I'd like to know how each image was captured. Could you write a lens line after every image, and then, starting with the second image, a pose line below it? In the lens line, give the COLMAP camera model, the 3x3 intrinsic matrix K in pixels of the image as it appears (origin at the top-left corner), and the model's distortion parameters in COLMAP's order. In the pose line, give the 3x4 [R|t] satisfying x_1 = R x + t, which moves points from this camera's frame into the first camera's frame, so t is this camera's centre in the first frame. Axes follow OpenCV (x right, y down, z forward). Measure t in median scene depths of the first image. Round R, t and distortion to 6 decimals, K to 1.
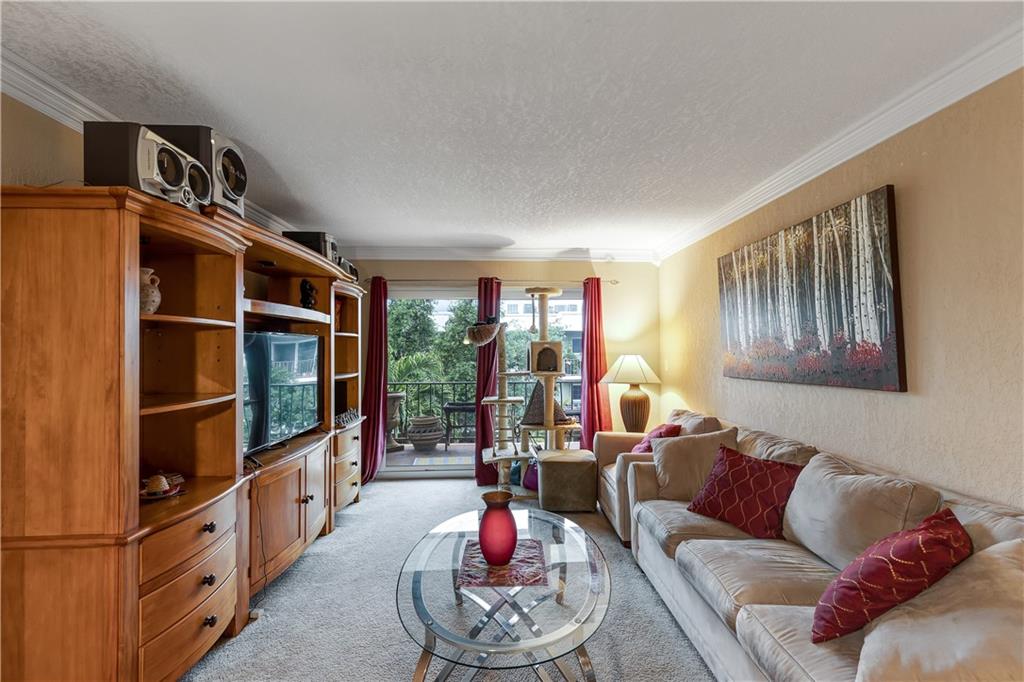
lens RADIAL K [[465.4, 0, 511.9], [0, 465.4, 345.1], [0, 0, 1]] dist [0.008128, 0.000052]
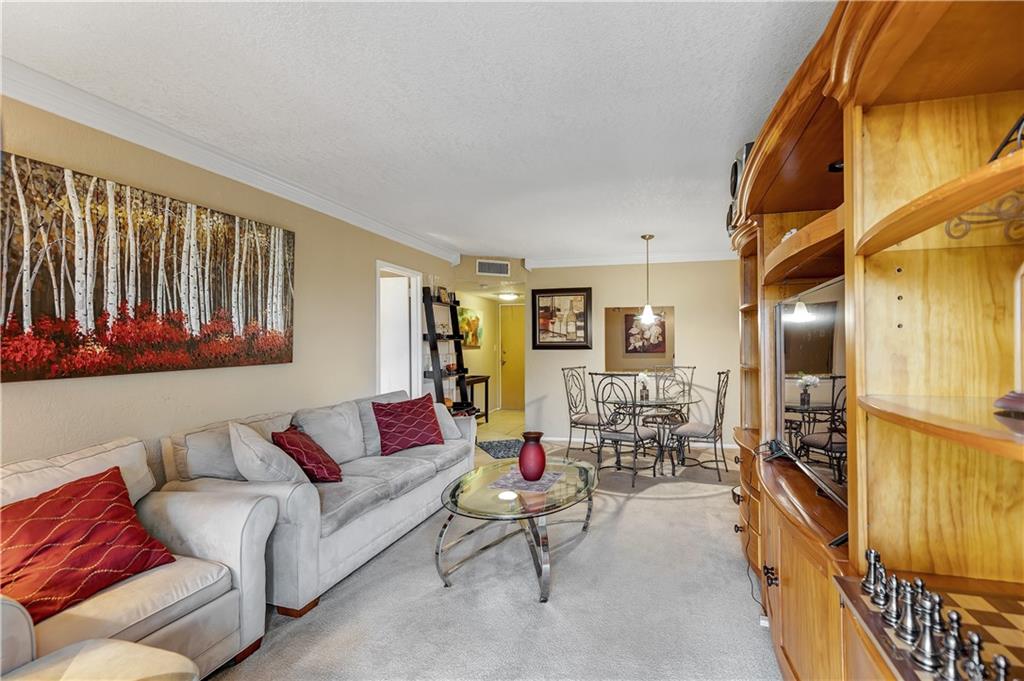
lens RADIAL K [[490.6, 0, 537.1], [0, 490.6, 342.2], [0, 0, 1]] dist [0.000805, 0.000080]
pose [[-0.952790, 0.011575, 0.303409, -0.392772], [0.007635, 0.999870, -0.014168, 0.048563], [-0.303534, -0.011183, -0.952755, 1.898807]]
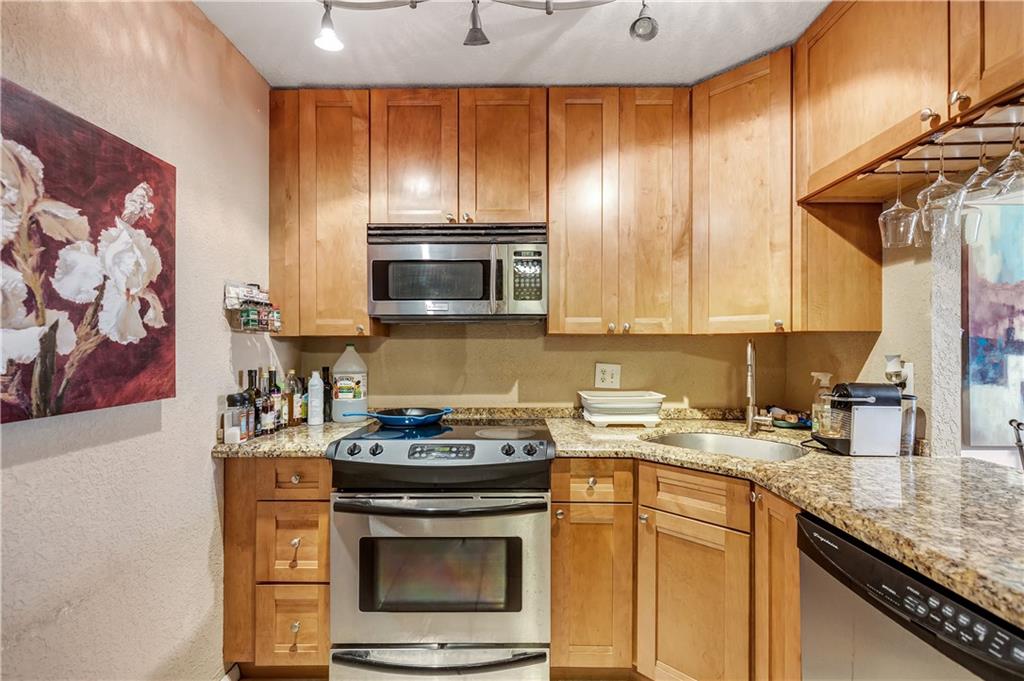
lens RADIAL K [[465.4, 0, 511.9], [0, 465.4, 344.6], [0, 0, 1]] dist [0.008128, 0.000052]
pose [[-0.044490, -0.004967, -0.998997, 0.314998], [0.005787, 0.999970, -0.005230, 0.023147], [0.998993, -0.006013, -0.044460, -1.113146]]
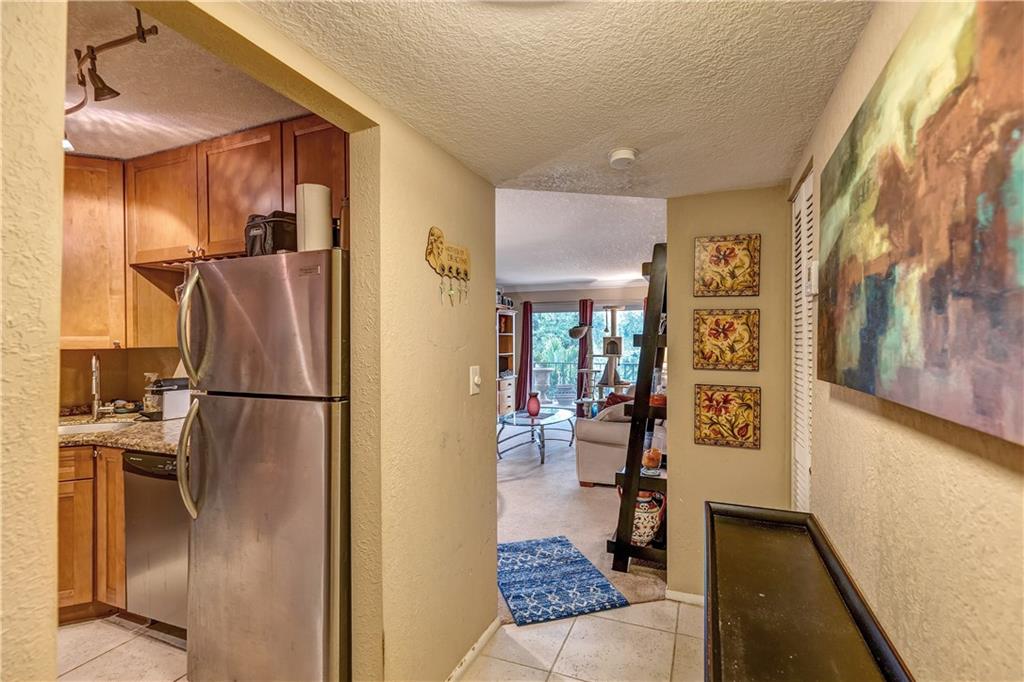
lens RADIAL K [[477.4, 0, 519.6], [0, 477.4, 344.5], [0, 0, 1]] dist [0.002850, 0.000246]
pose [[0.908533, 0.003958, -0.417793, 0.877386], [0.003868, 0.999833, 0.017882, -0.021982], [0.417794, -0.017862, 0.908366, -1.346019]]
